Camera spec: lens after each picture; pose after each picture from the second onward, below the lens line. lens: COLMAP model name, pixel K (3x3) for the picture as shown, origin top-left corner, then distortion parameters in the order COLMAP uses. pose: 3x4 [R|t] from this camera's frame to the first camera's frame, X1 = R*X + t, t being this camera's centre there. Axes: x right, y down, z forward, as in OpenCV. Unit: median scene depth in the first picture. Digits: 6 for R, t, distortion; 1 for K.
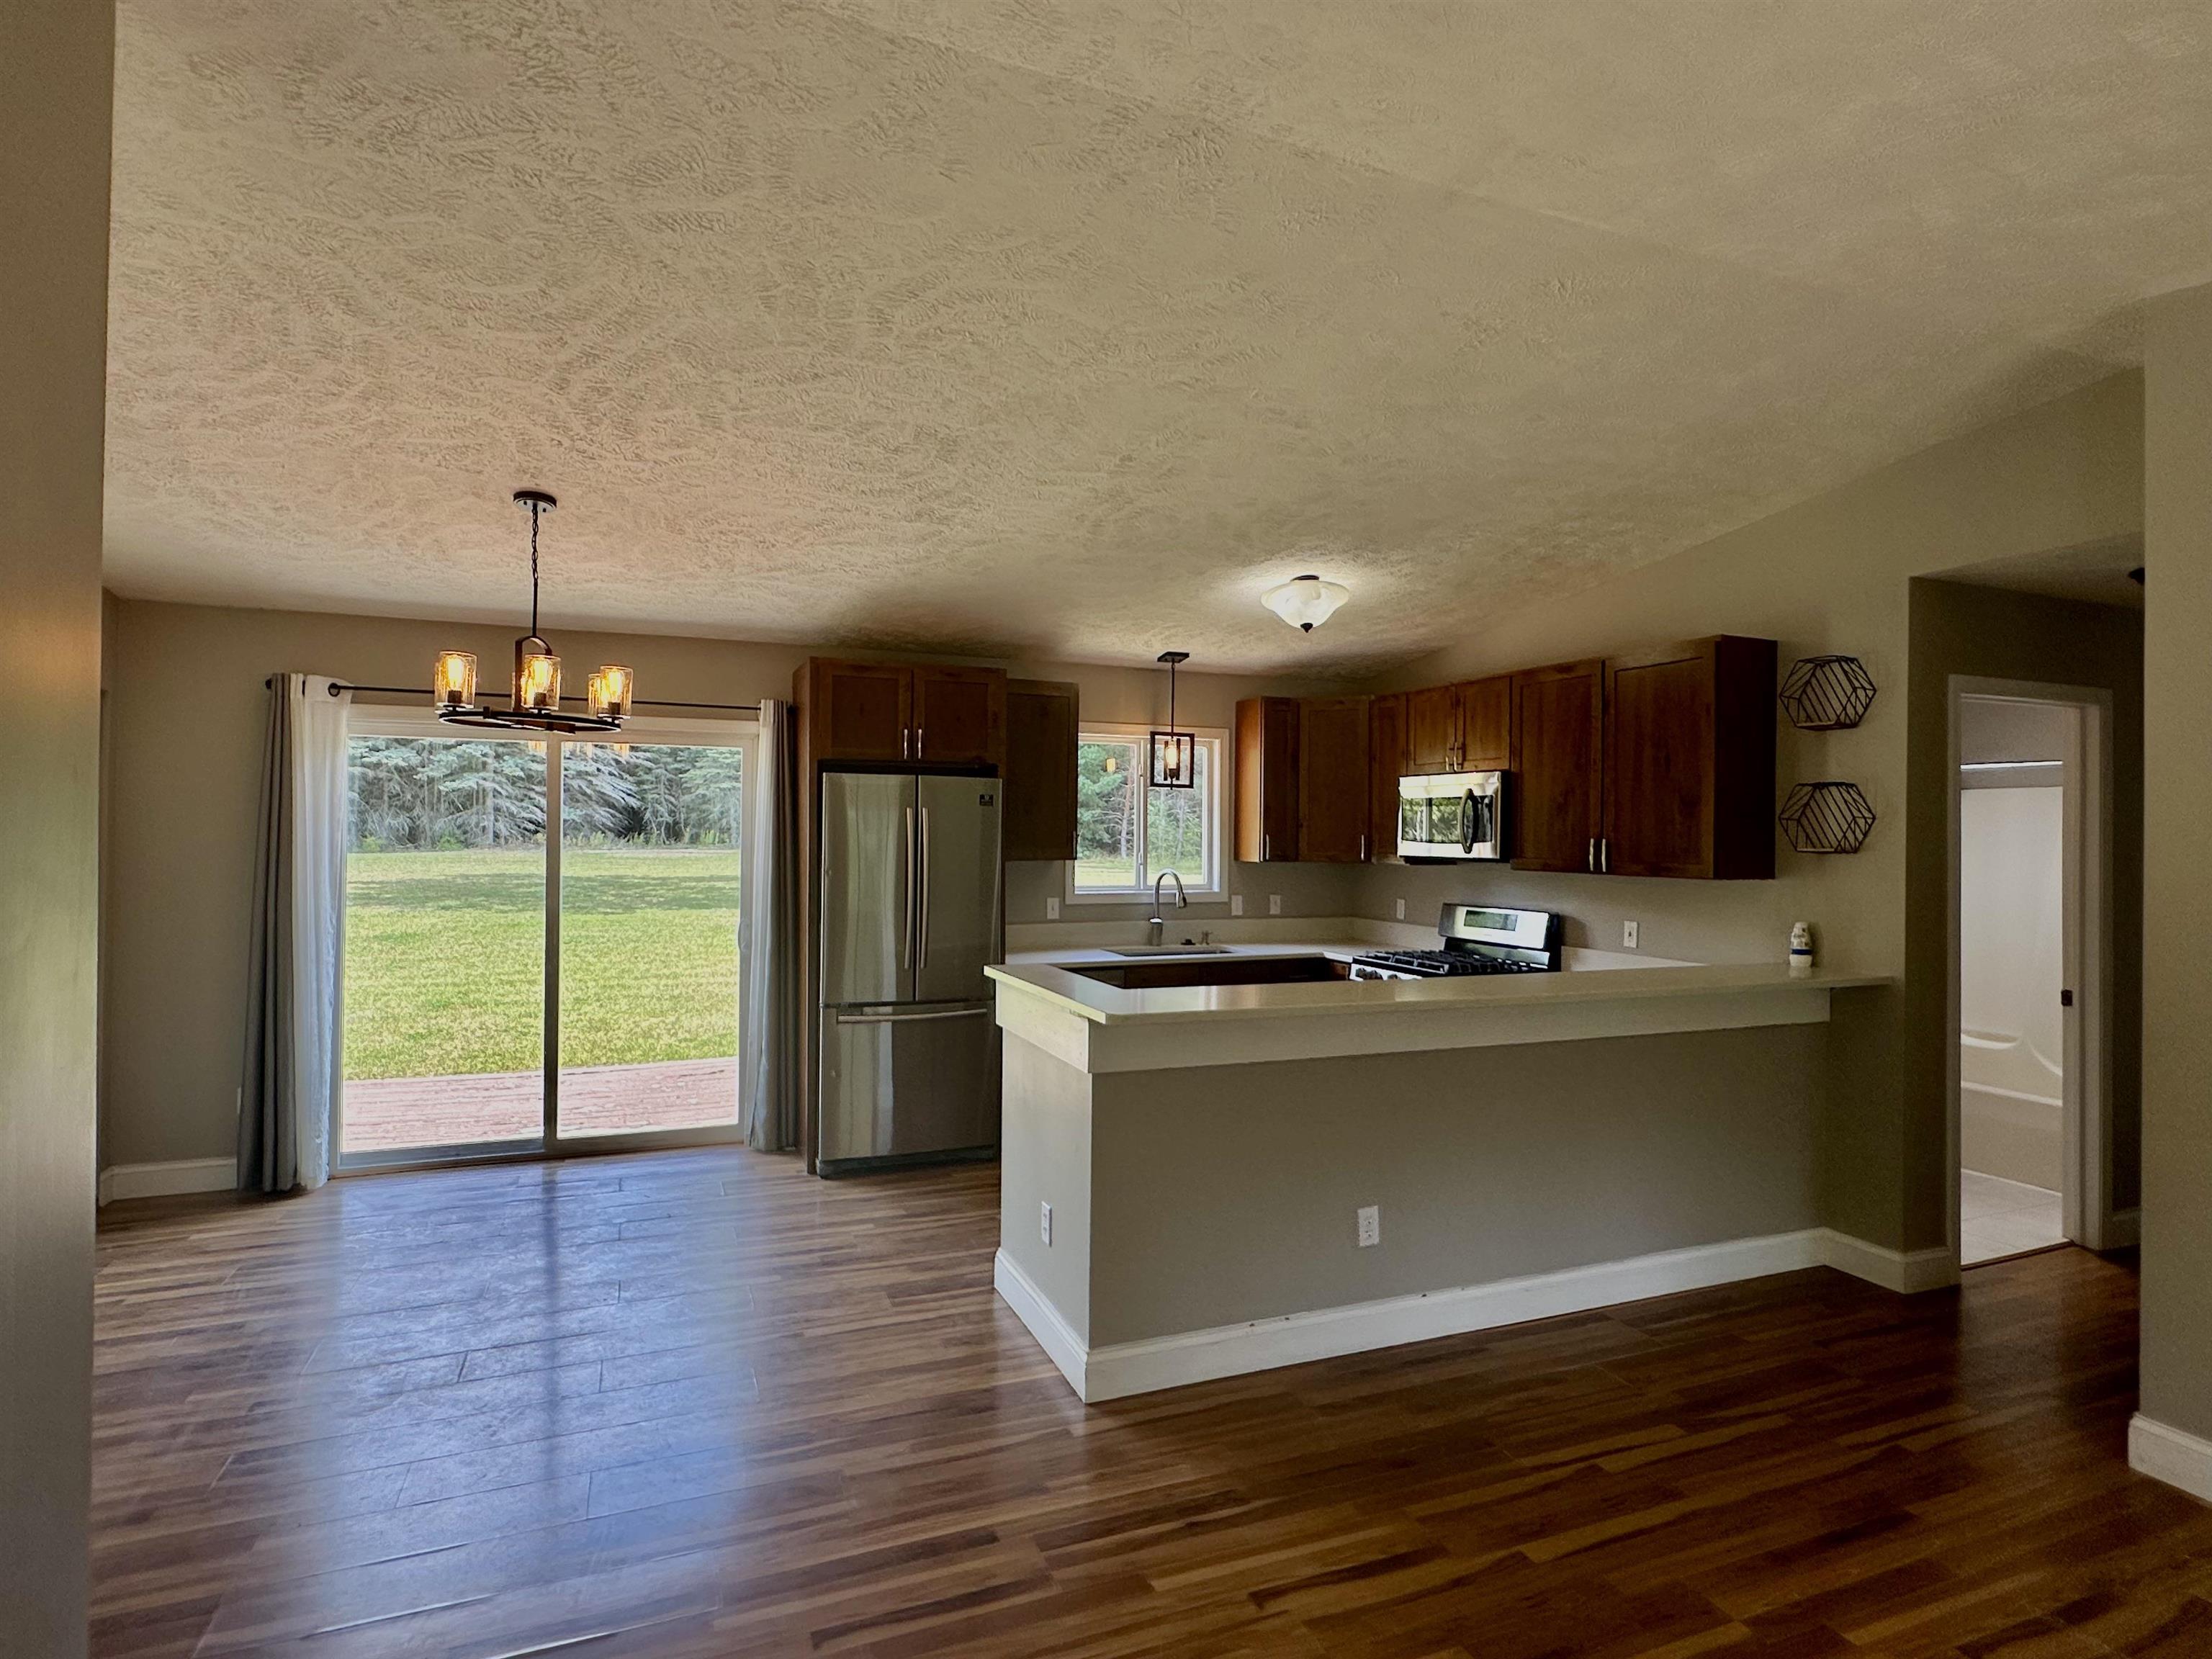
lens RADIAL K [[1144.0, 0, 1106.0], [0, 1144.0, 829.5], [0, 0, 1]] dist [-0.009479, -0.001162]
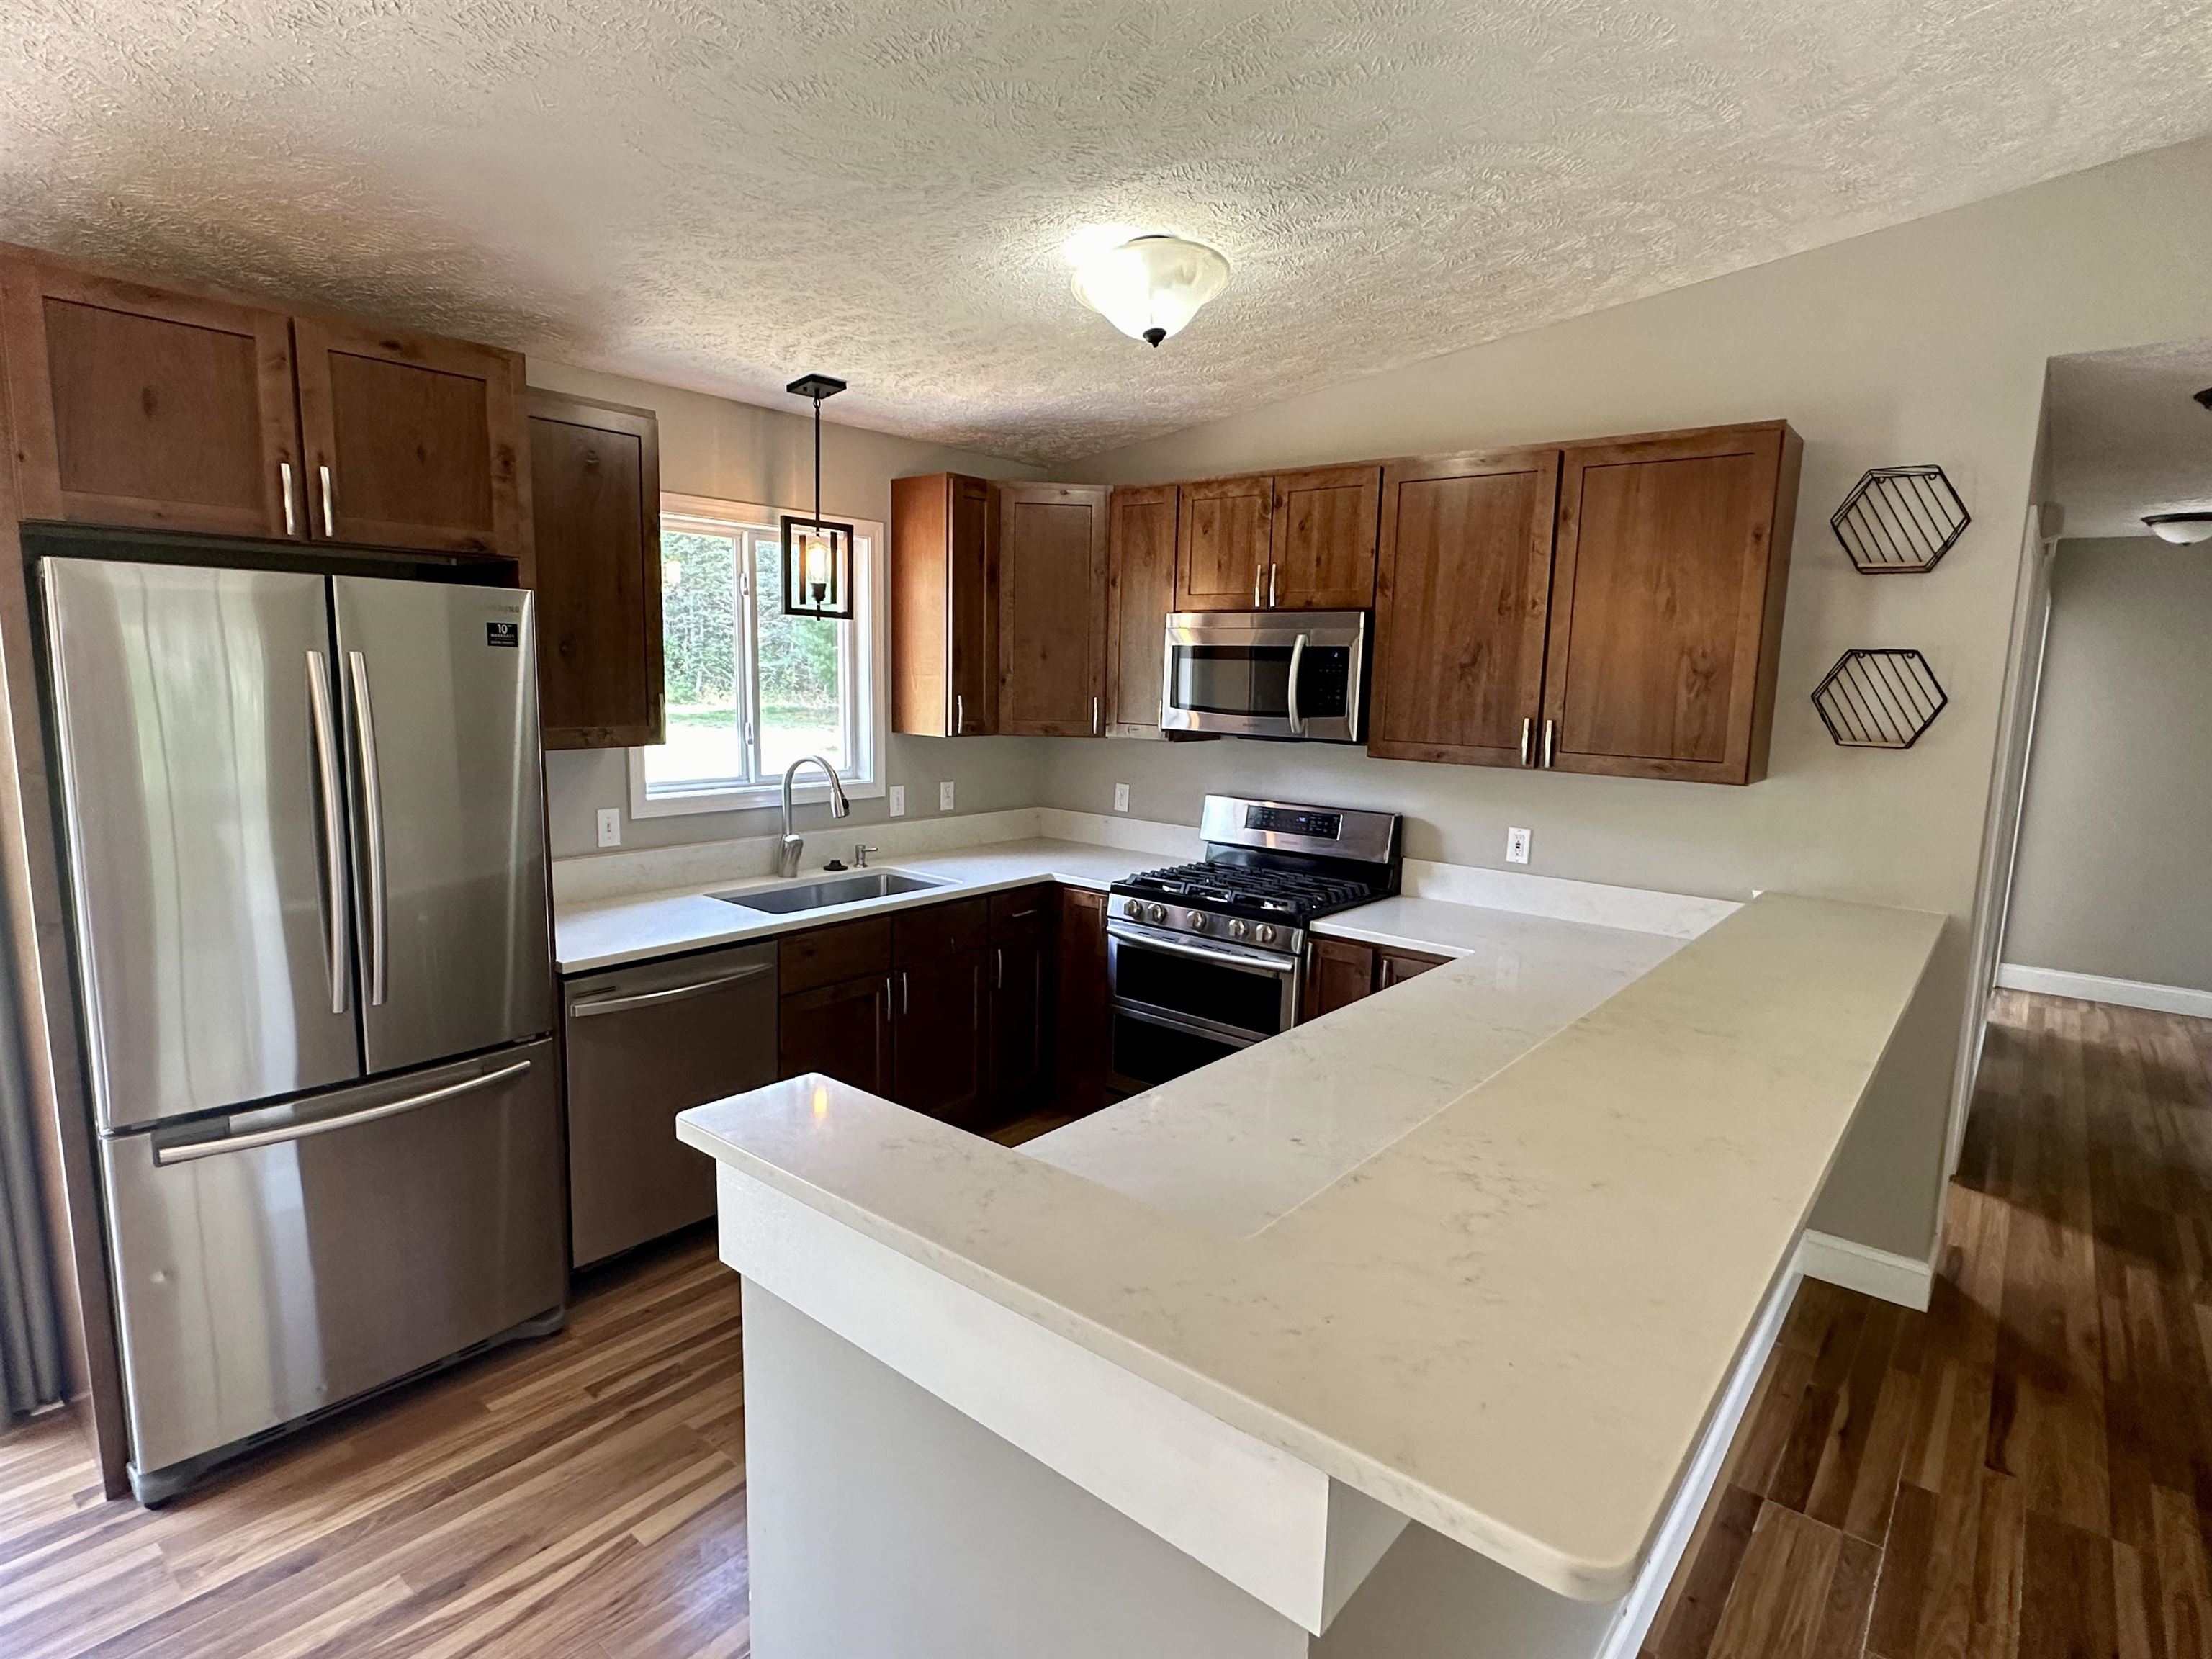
lens RADIAL K [[1144.0, 0, 1106.0], [0, 1144.0, 829.5], [0, 0, 1]] dist [-0.009479, -0.001162]
pose [[0.882360, -0.053387, 0.467537, -0.098417], [-0.018286, 0.988903, 0.147432, -0.018251], [-0.470219, -0.138637, 0.871592, 0.418690]]
